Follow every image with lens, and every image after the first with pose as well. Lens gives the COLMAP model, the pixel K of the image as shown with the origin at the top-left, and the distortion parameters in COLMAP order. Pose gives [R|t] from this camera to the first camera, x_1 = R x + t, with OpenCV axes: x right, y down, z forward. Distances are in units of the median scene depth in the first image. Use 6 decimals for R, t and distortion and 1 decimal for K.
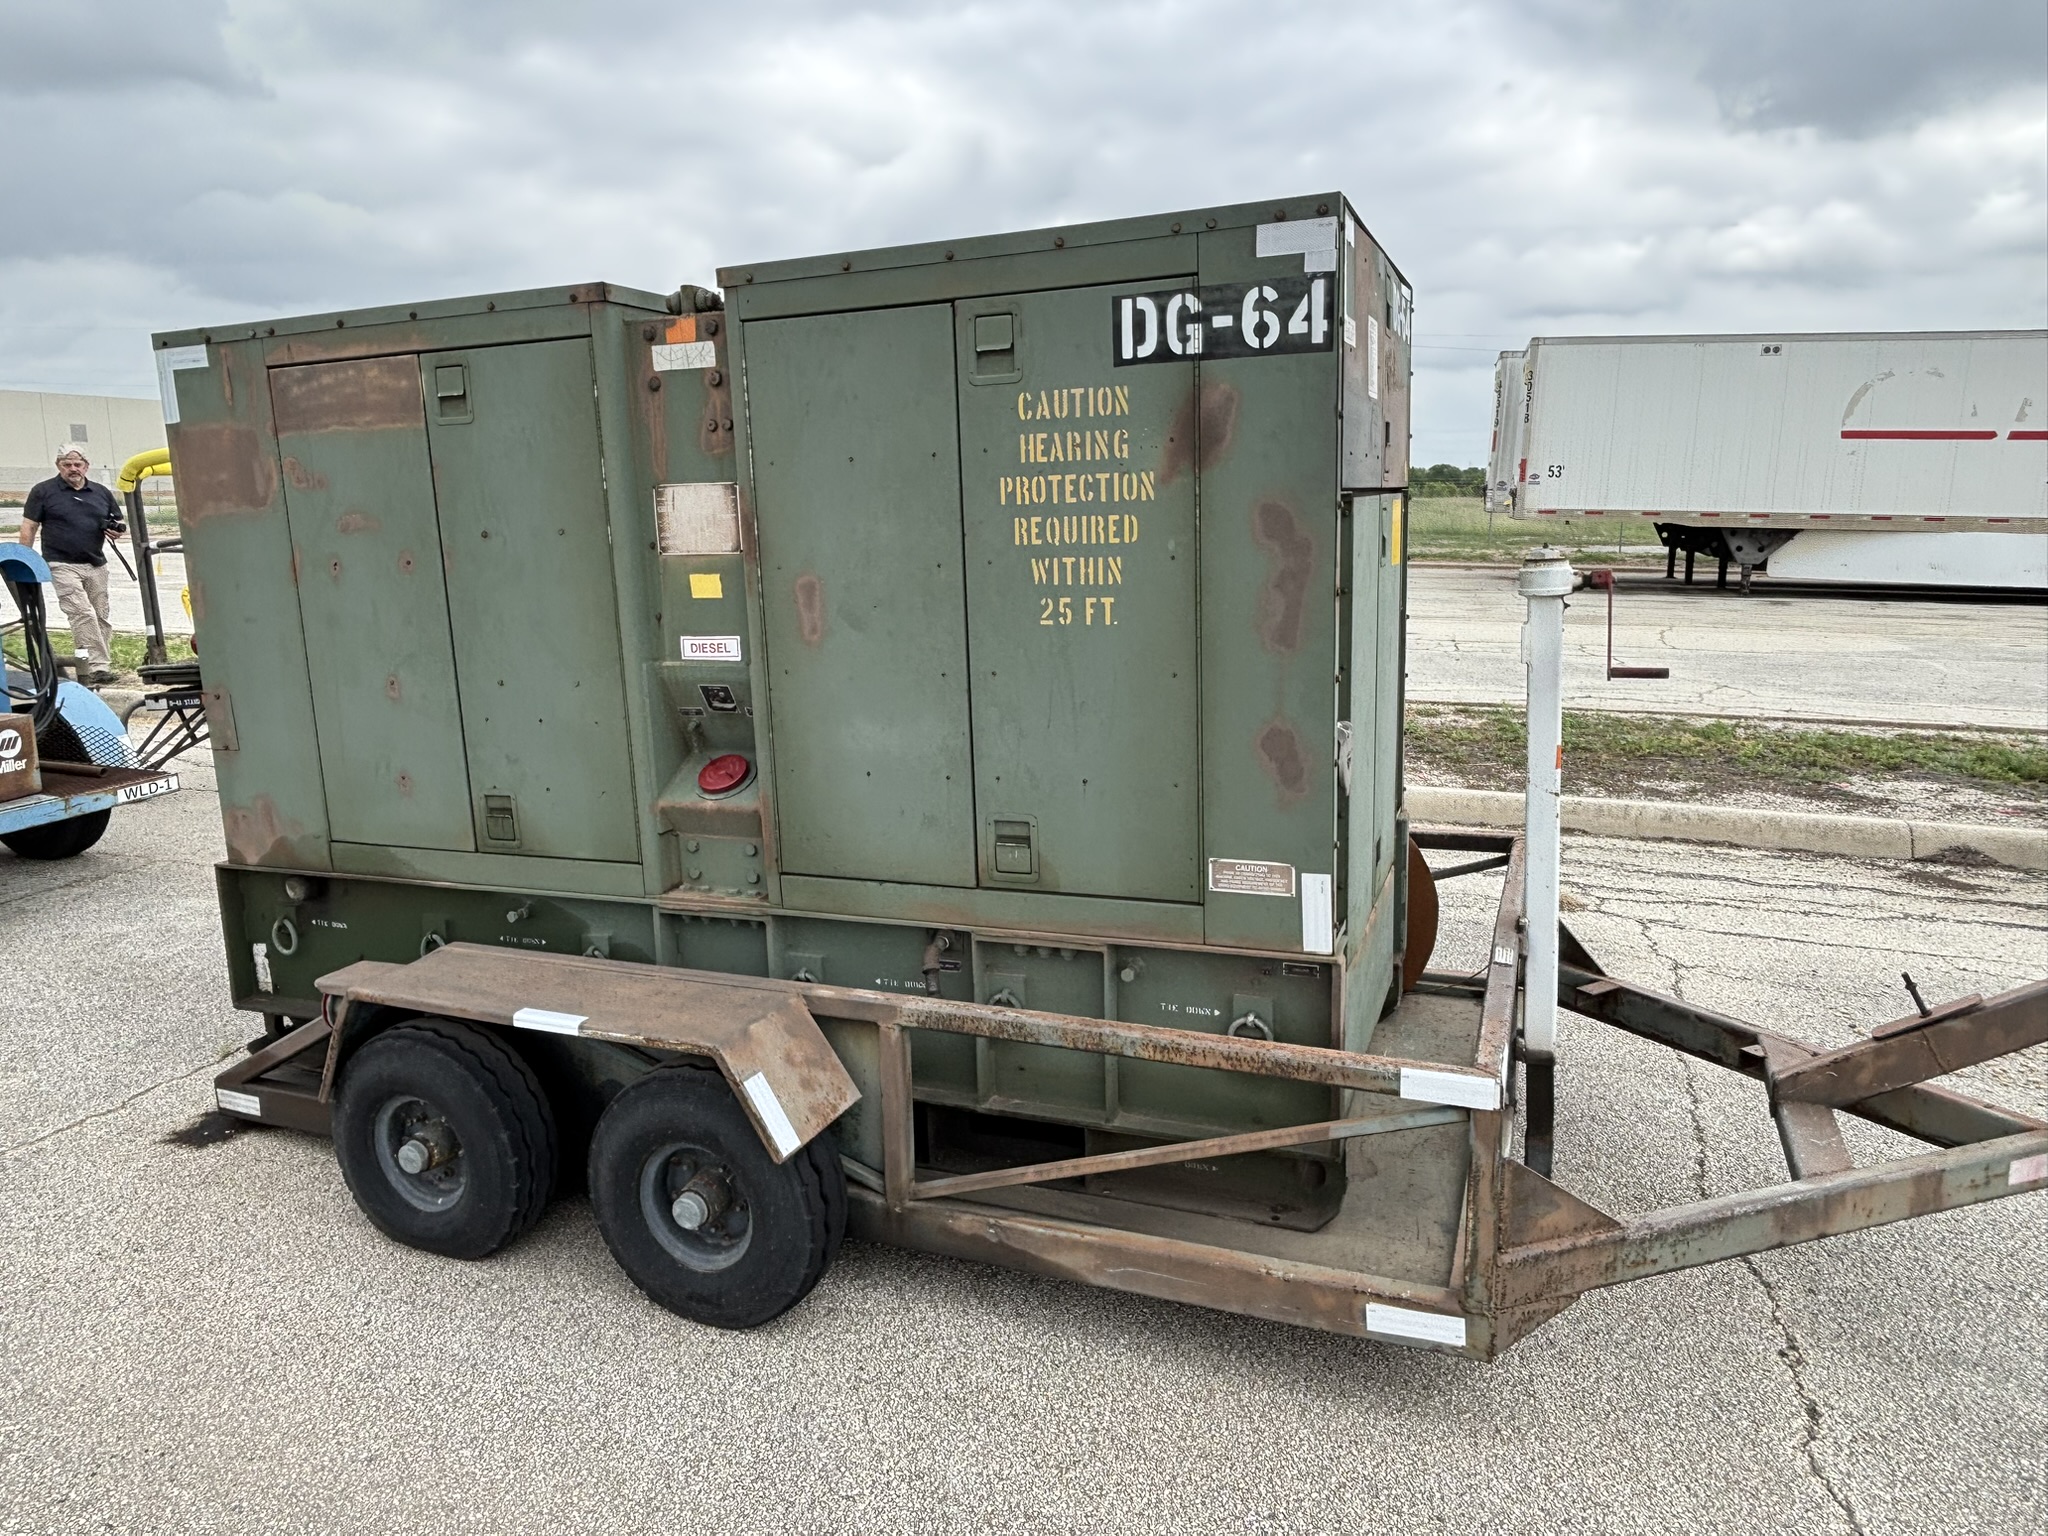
lens RADIAL K [[1376.4, 0, 1029.0], [0, 1376.4, 776.7], [0, 0, 1]] dist [-0.006874, -0.007386]
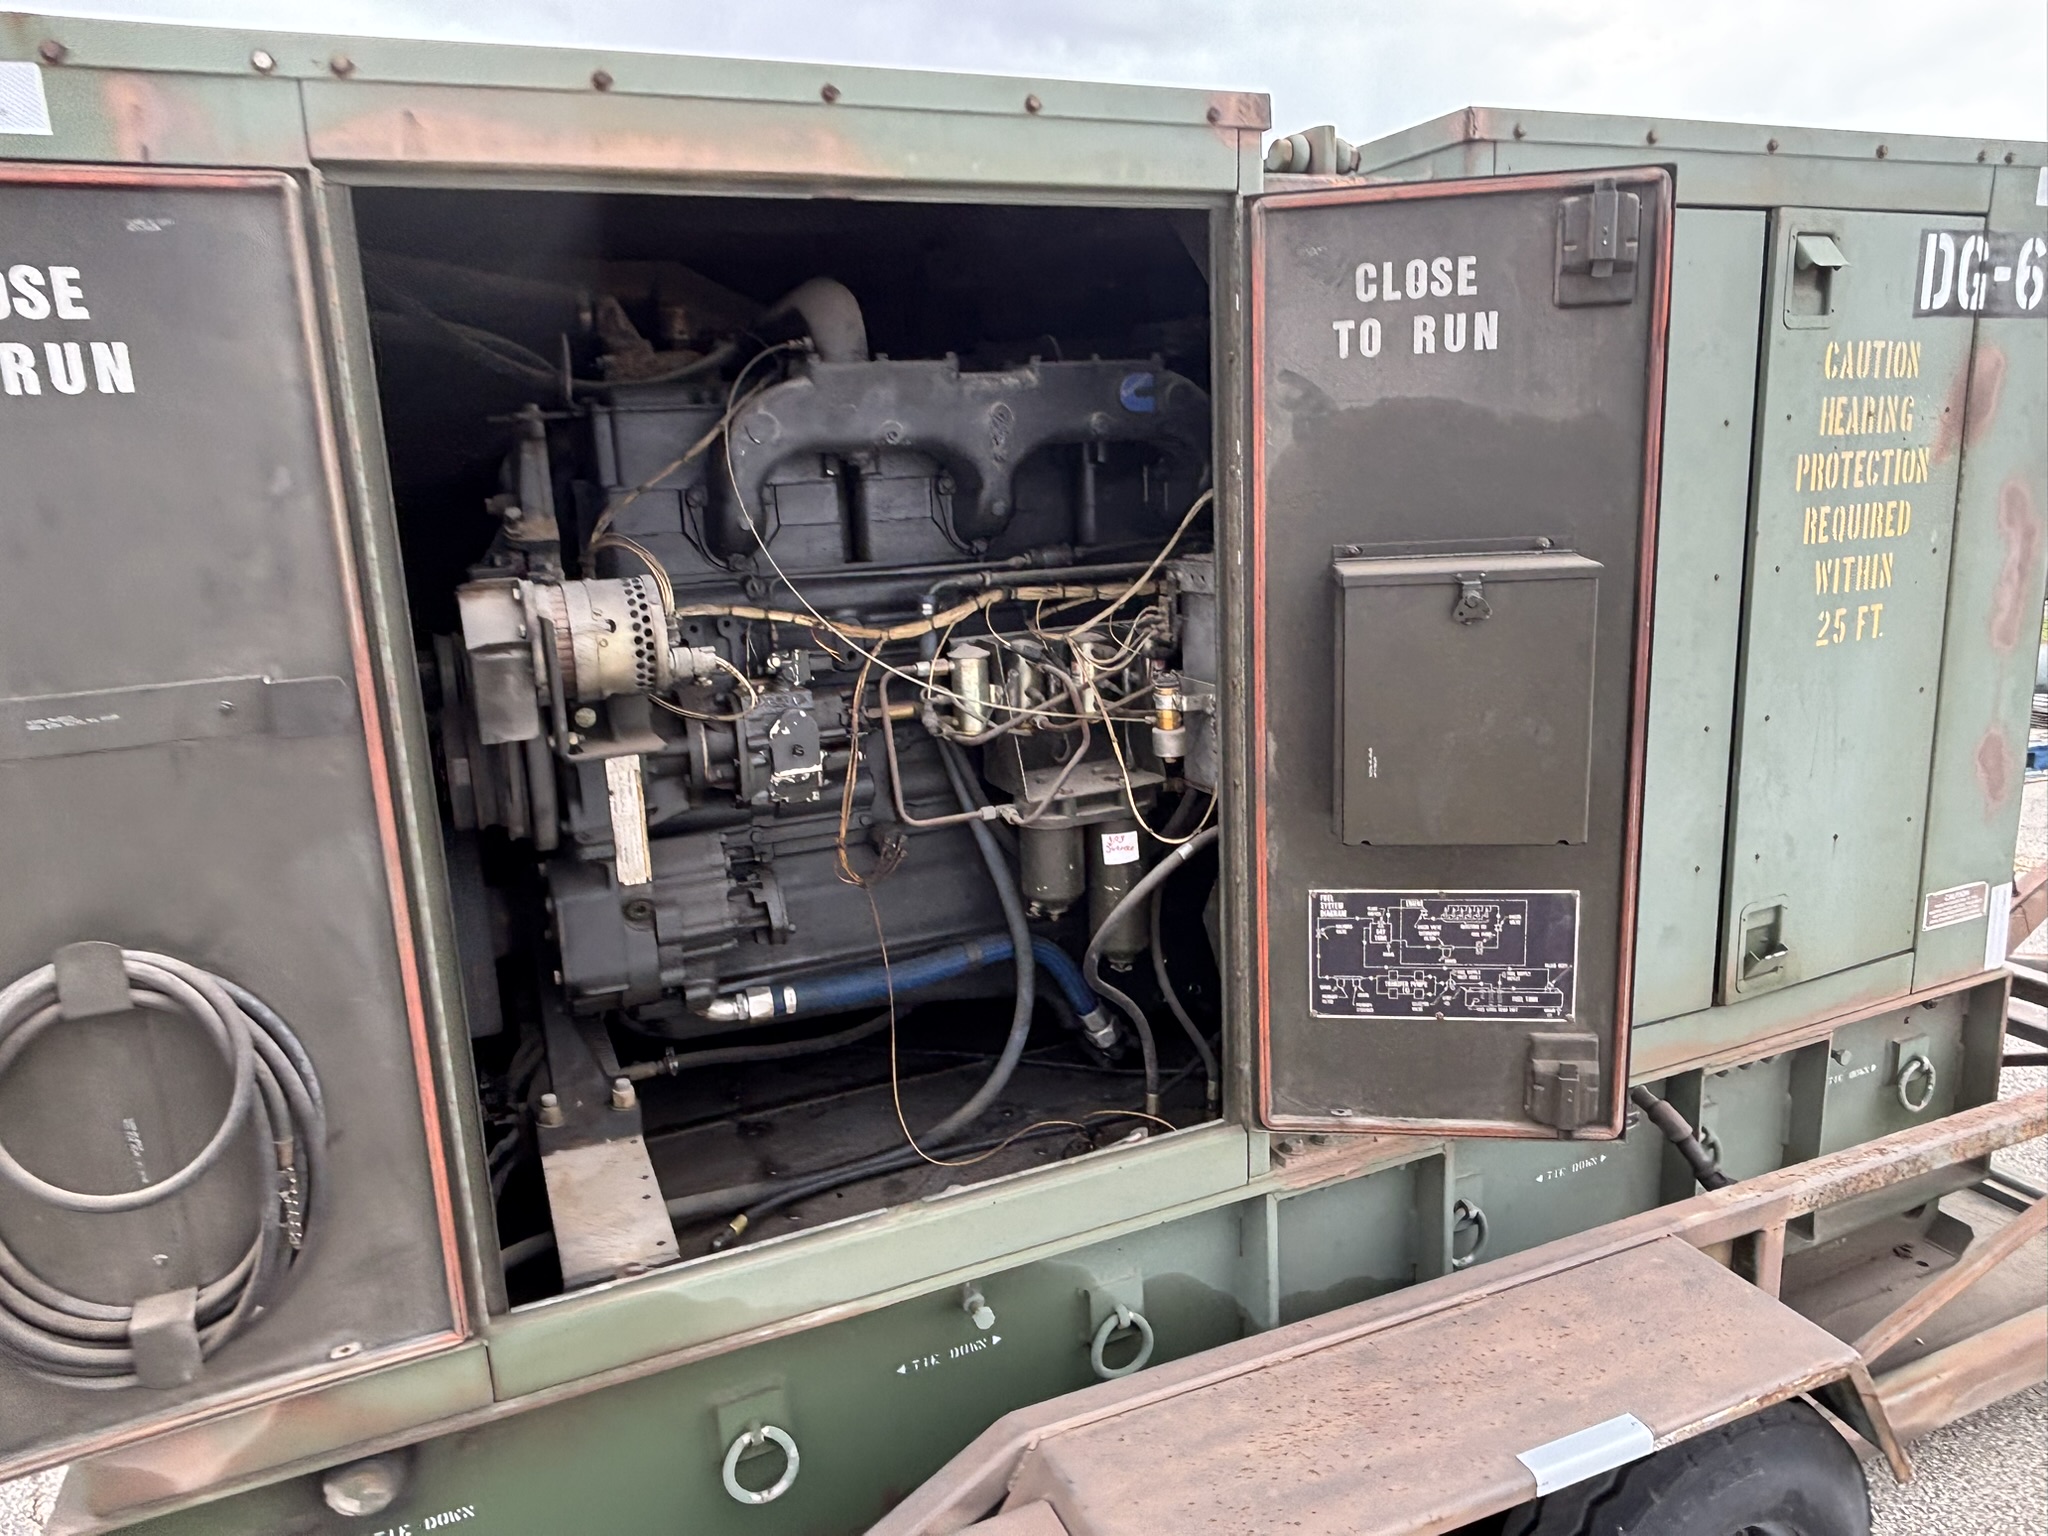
lens RADIAL K [[1376.4, 0, 1021.8], [0, 1376.4, 762.4], [0, 0, 1]] dist [-0.006874, -0.007386]
pose [[0.717845, -0.141837, 0.681602, -0.882596], [0.163108, 0.986042, 0.033408, -0.150689], [-0.676827, 0.087193, 0.730960, 0.777934]]
